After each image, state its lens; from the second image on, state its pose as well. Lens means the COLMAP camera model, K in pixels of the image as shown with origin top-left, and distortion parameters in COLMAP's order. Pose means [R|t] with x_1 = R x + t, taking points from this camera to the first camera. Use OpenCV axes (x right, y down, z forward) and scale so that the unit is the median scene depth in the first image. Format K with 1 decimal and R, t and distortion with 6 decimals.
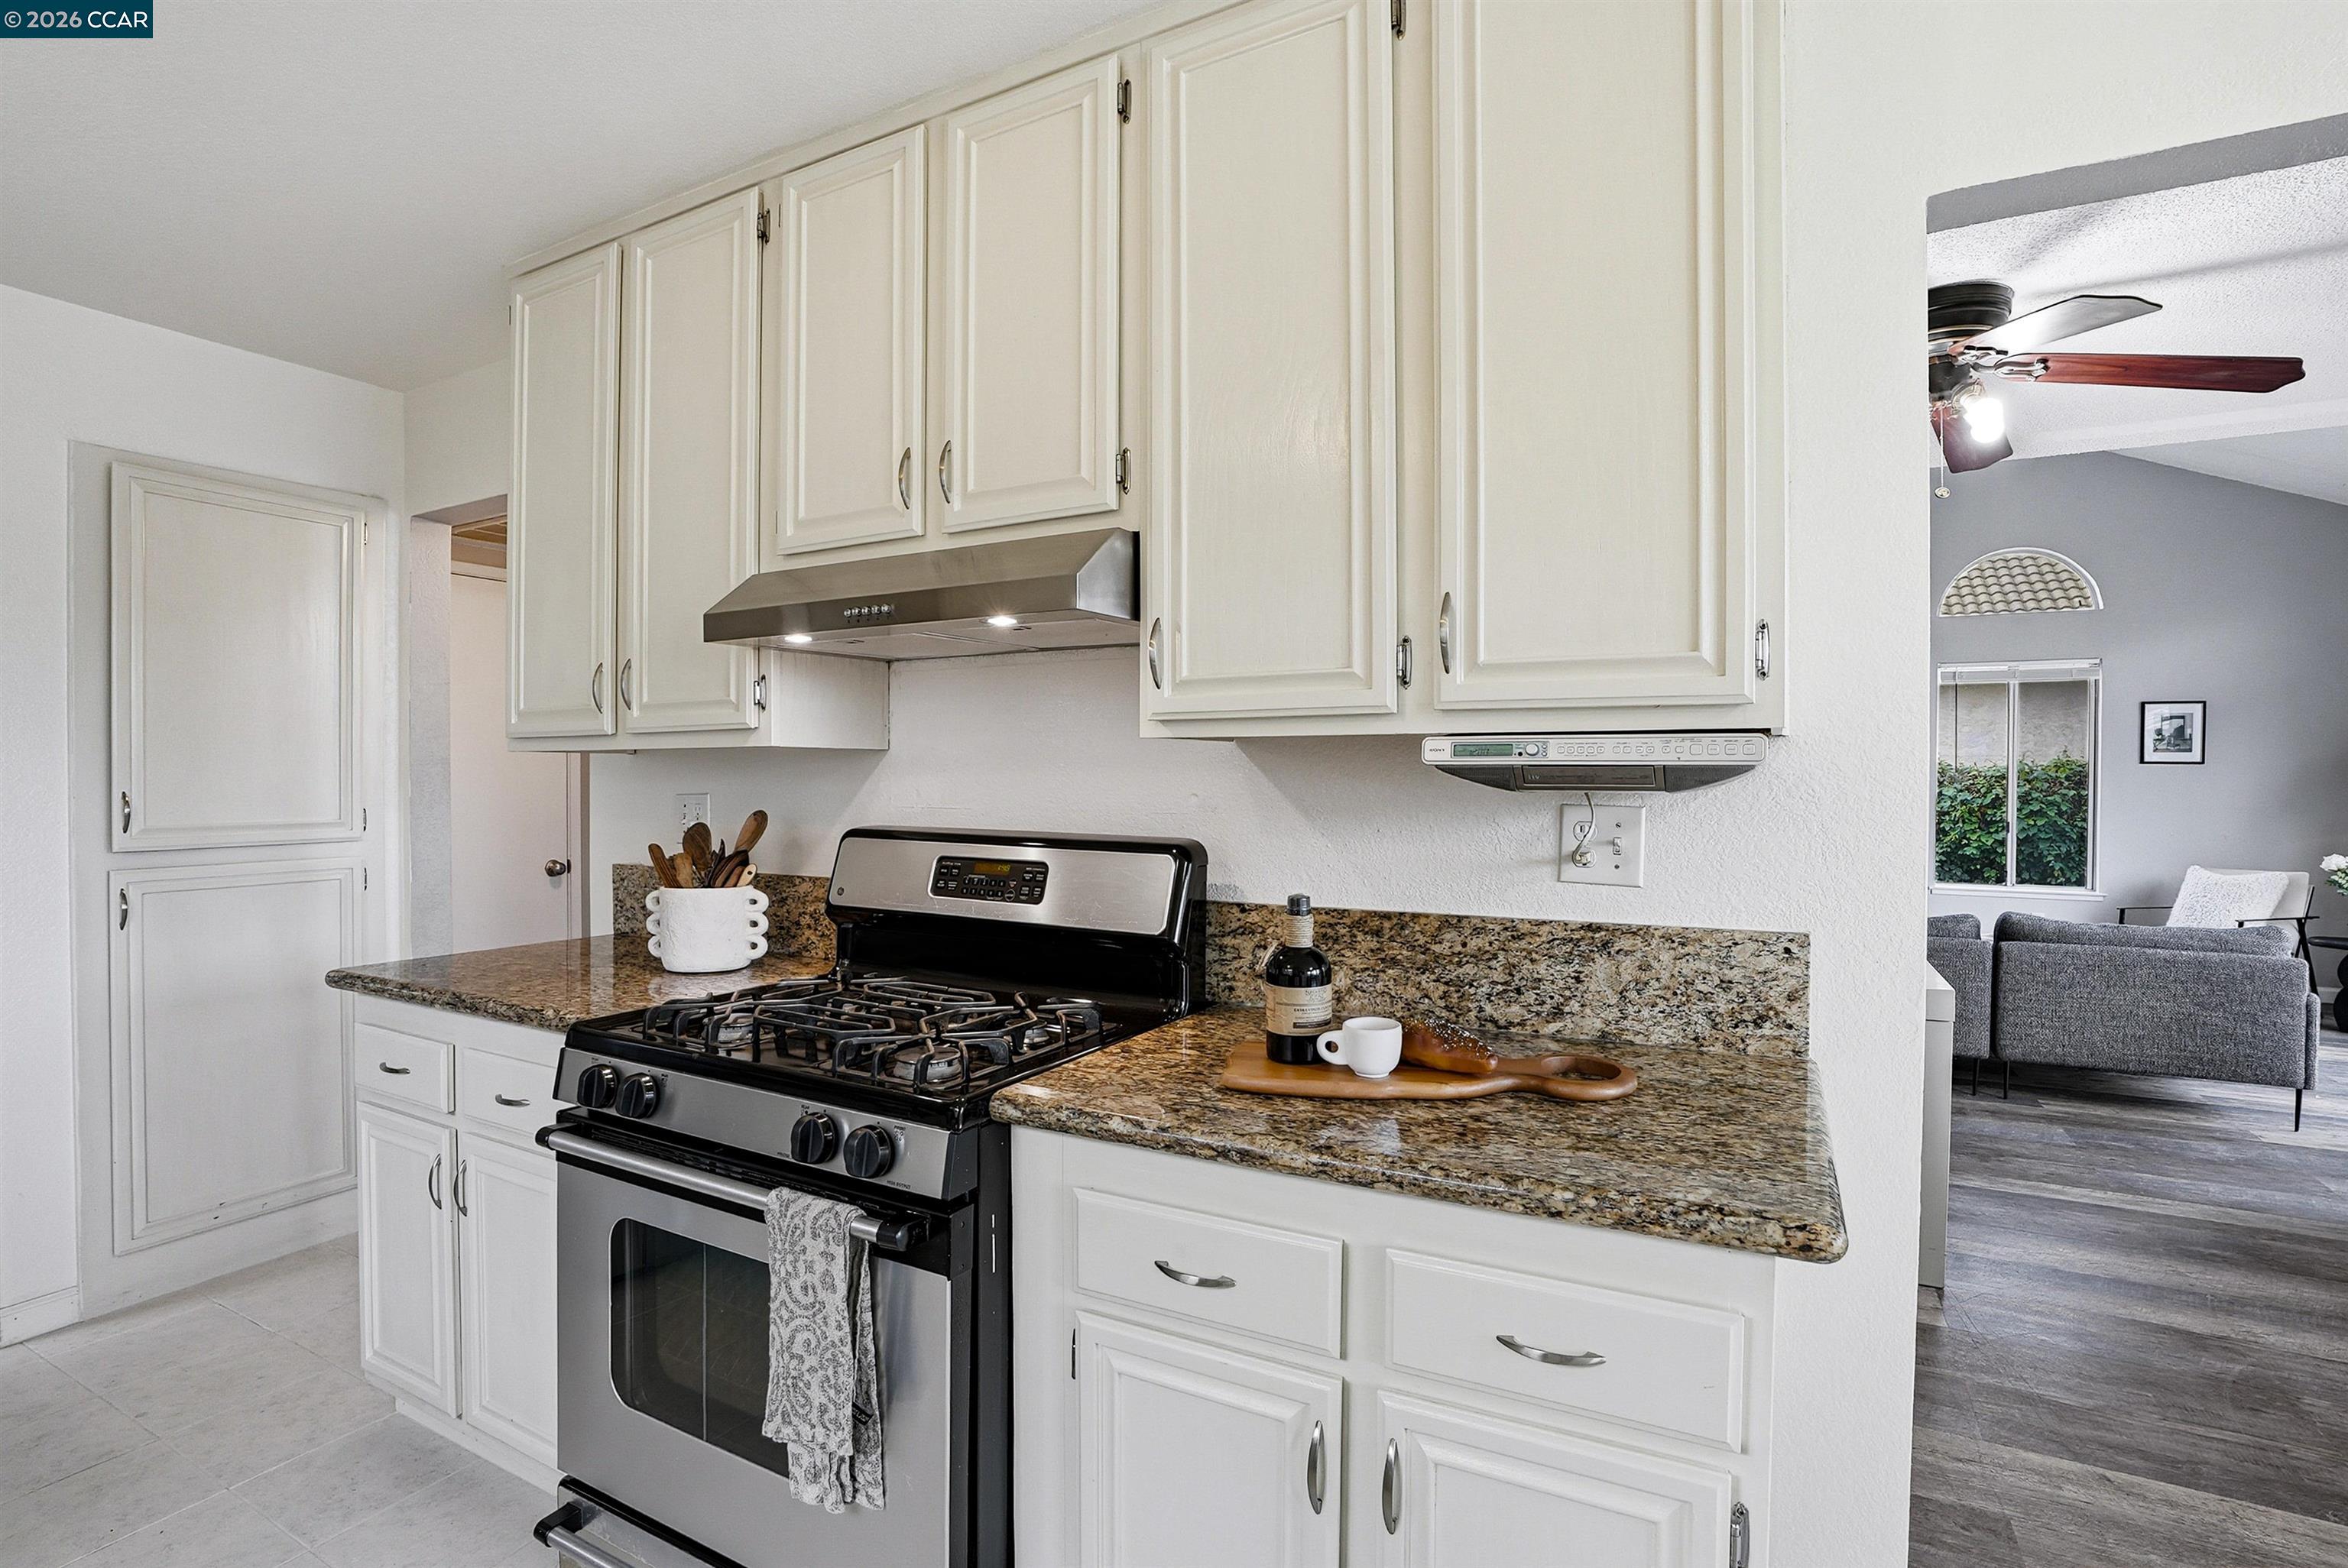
lens RADIAL K [[1107.9, 0, 1177.7], [0, 1107.9, 776.3], [0, 0, 1]] dist [-0.064283, 0.020737]
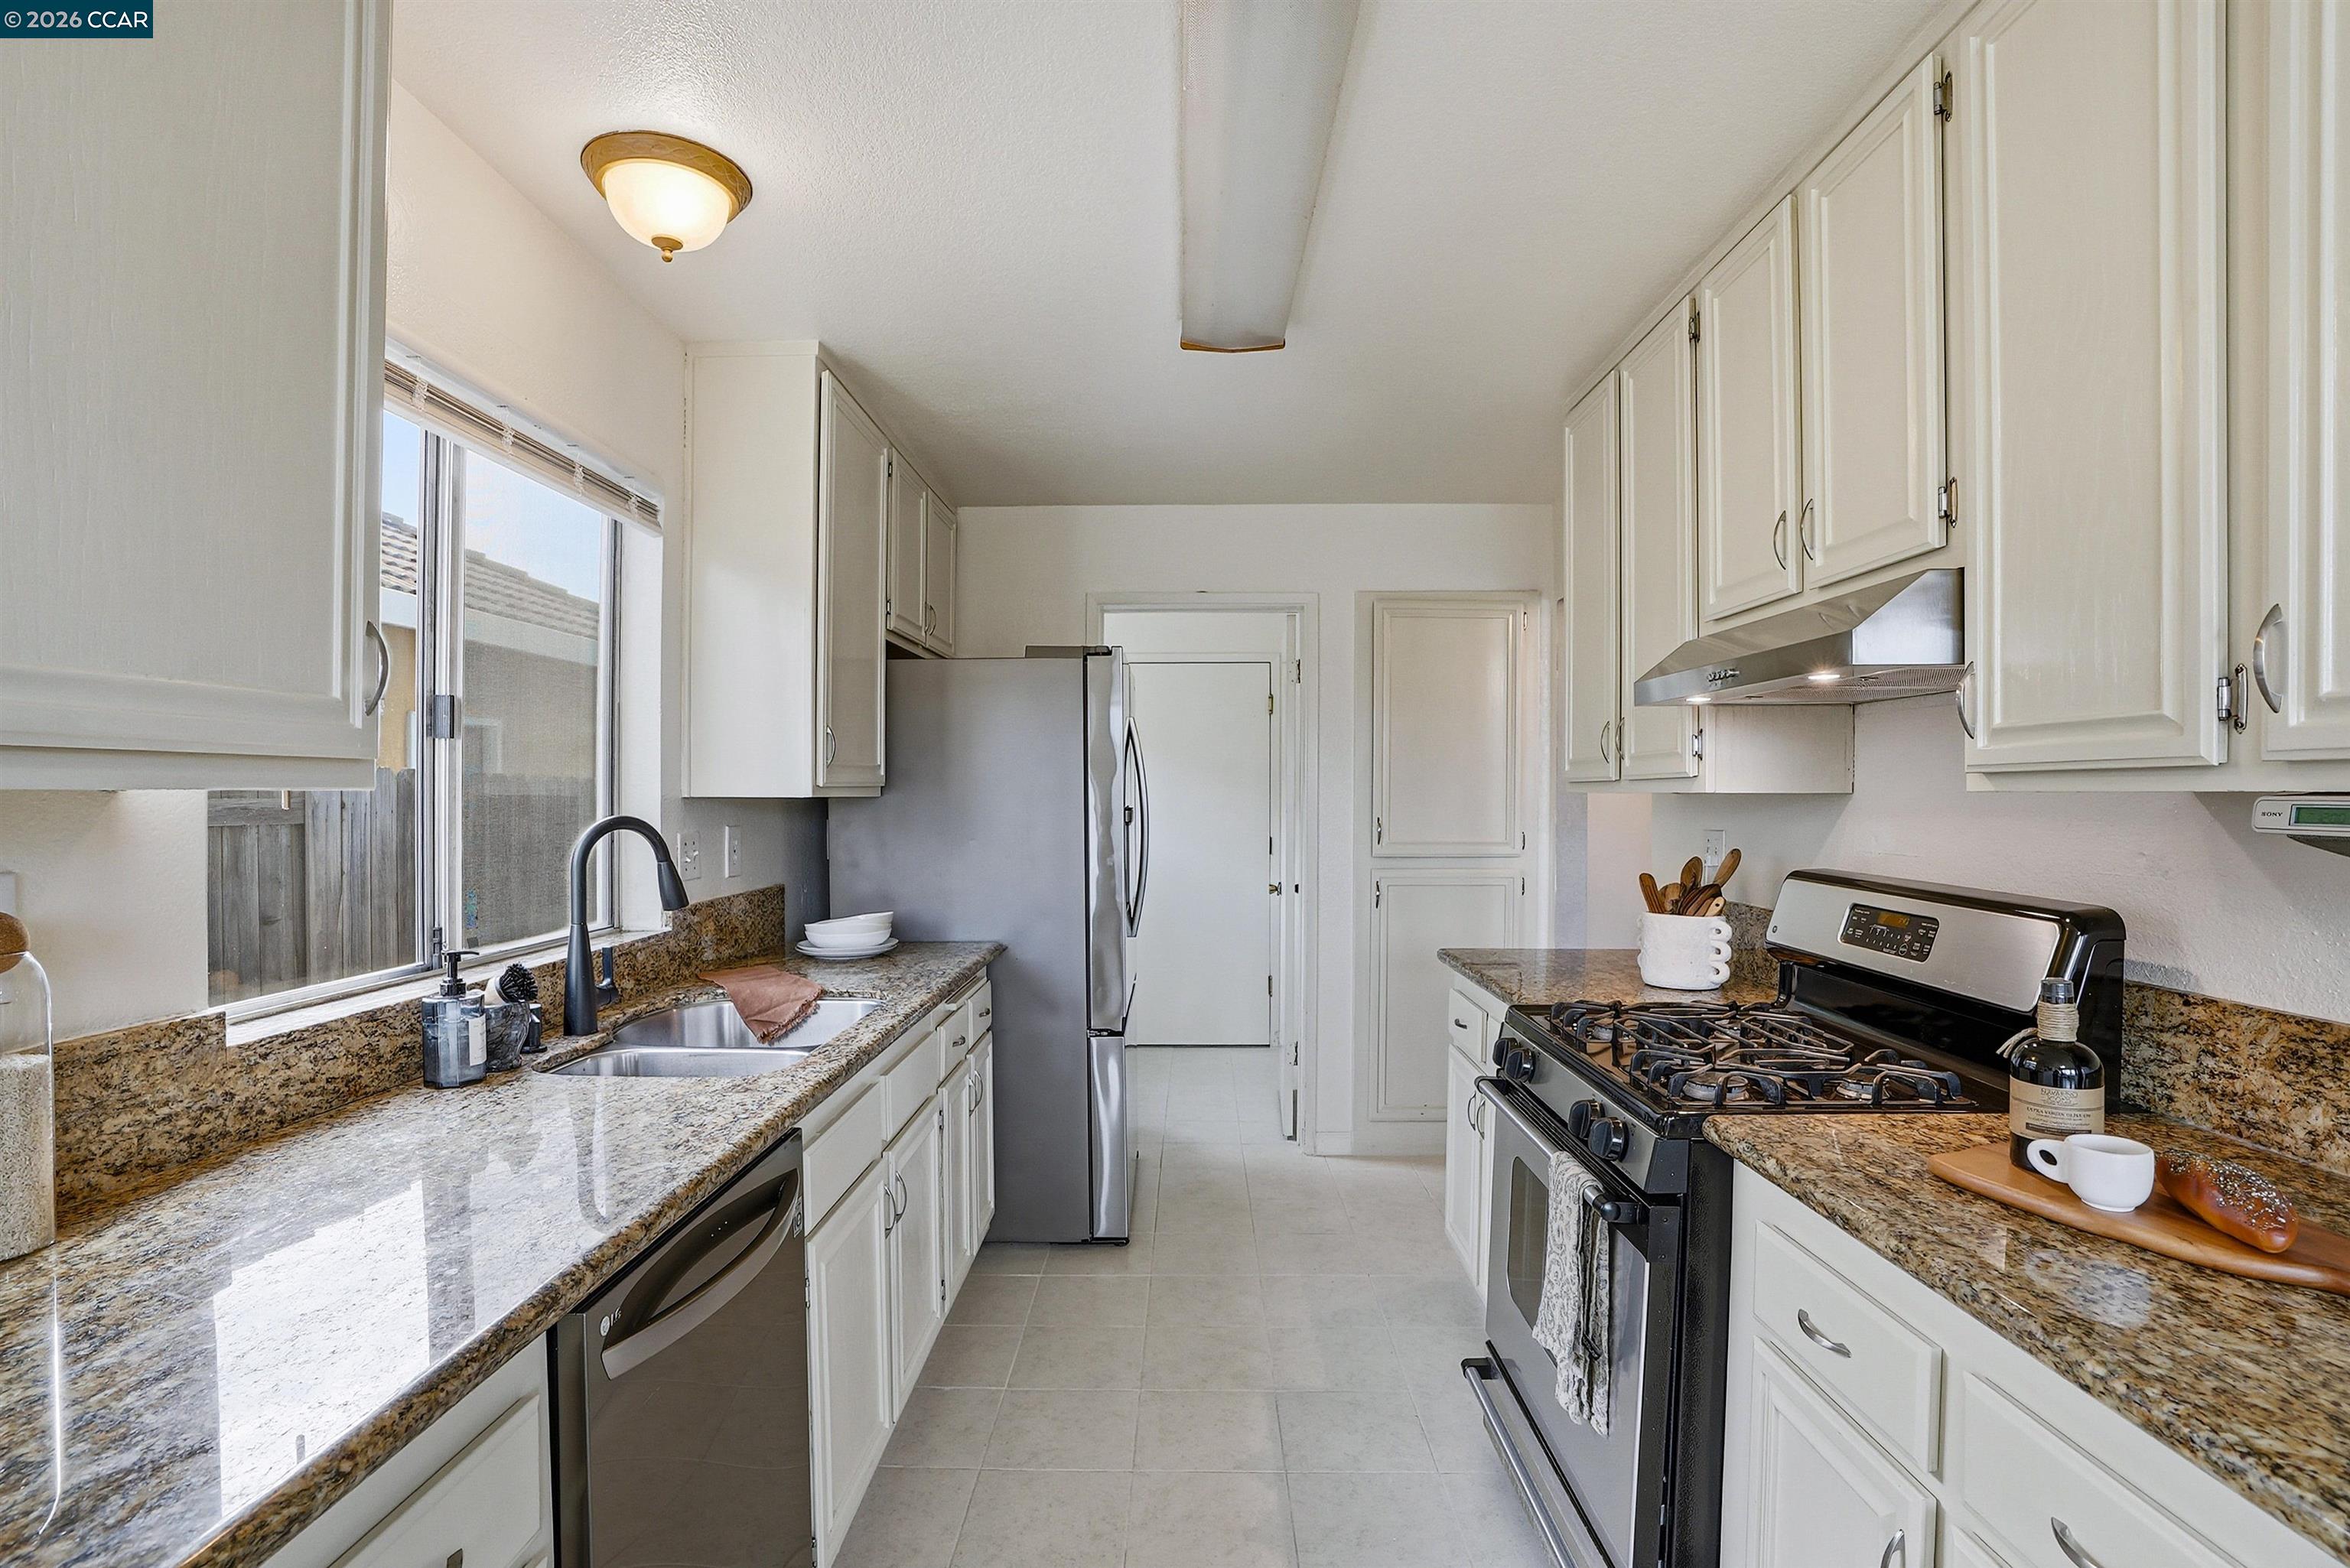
lens RADIAL K [[1108.9, 0, 1179.0], [0, 1108.9, 781.4], [0, 0, 1]] dist [-0.064283, 0.020737]
pose [[0.470643, -0.007433, -0.882293, 0.437795], [-0.004807, 0.999928, -0.010988, -0.028849], [0.882311, 0.009413, 0.470573, 0.002466]]
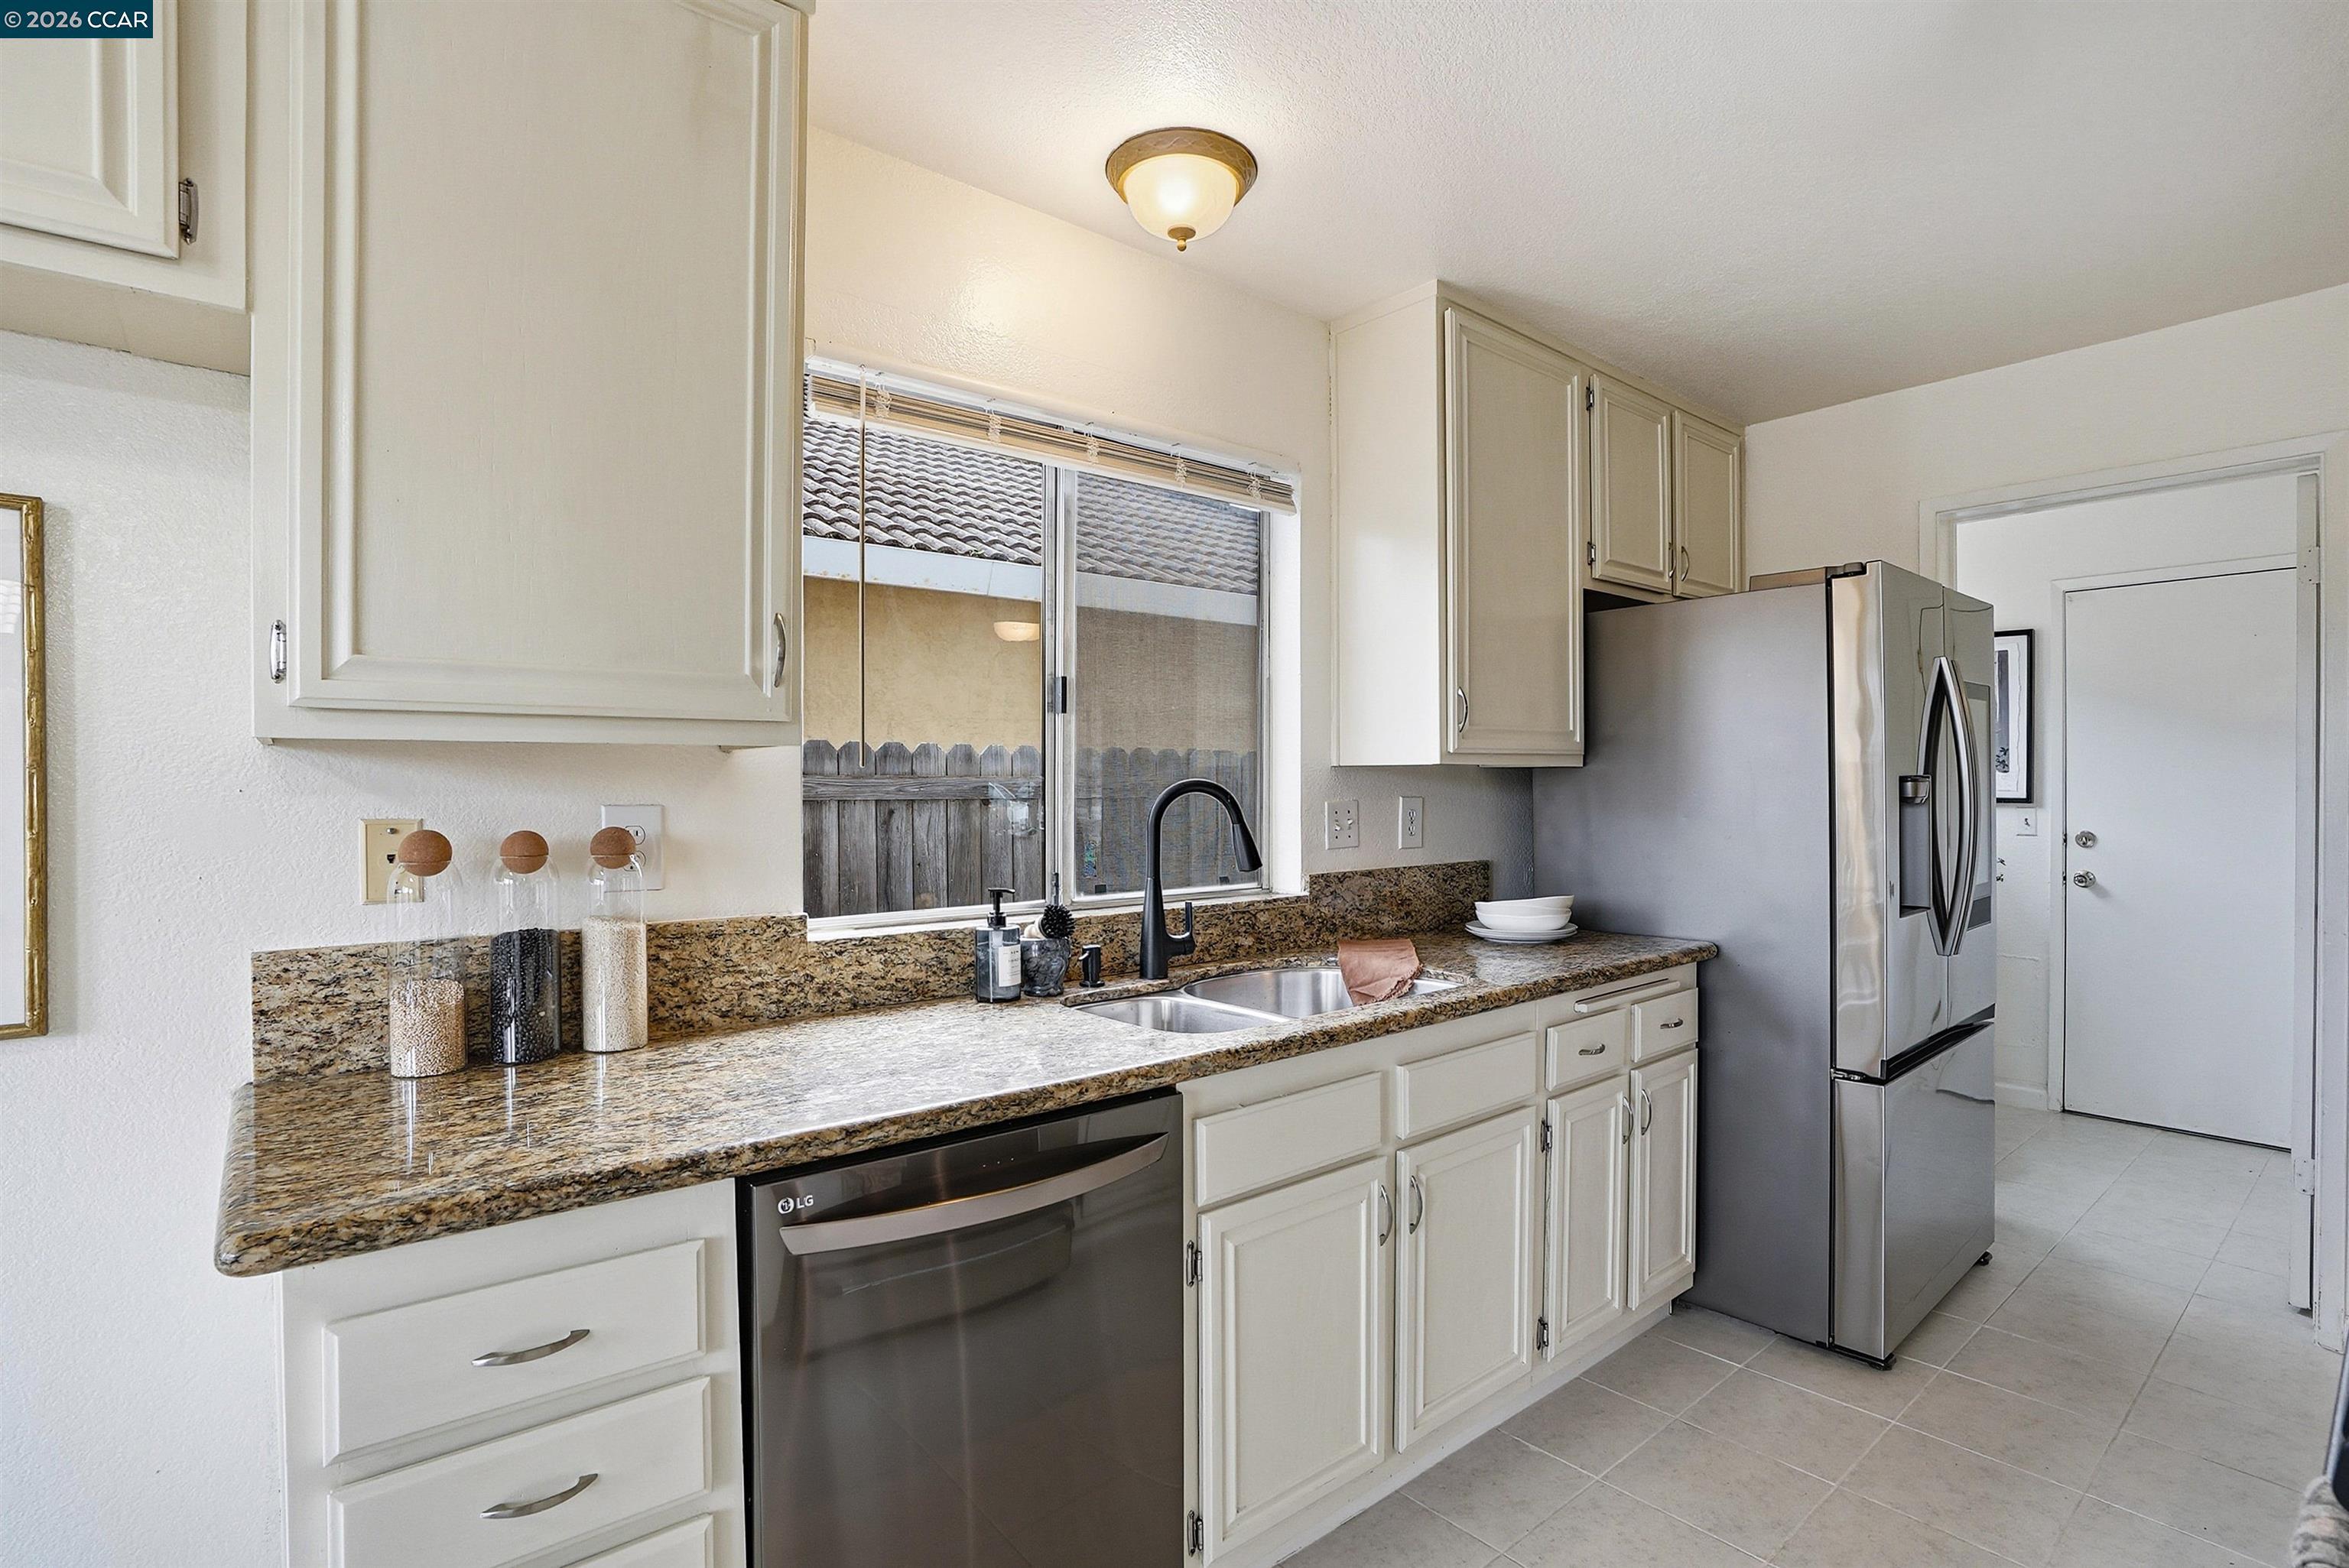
lens RADIAL K [[1108.4, 0, 1168.8], [0, 1108.4, 776.6], [0, 0, 1]] dist [-0.064283, 0.020737]
pose [[-0.359381, -0.003197, -0.933185, 0.311861], [0.001031, 0.999992, -0.003822, 0.001293], [0.933190, -0.002335, -0.359375, 0.485328]]
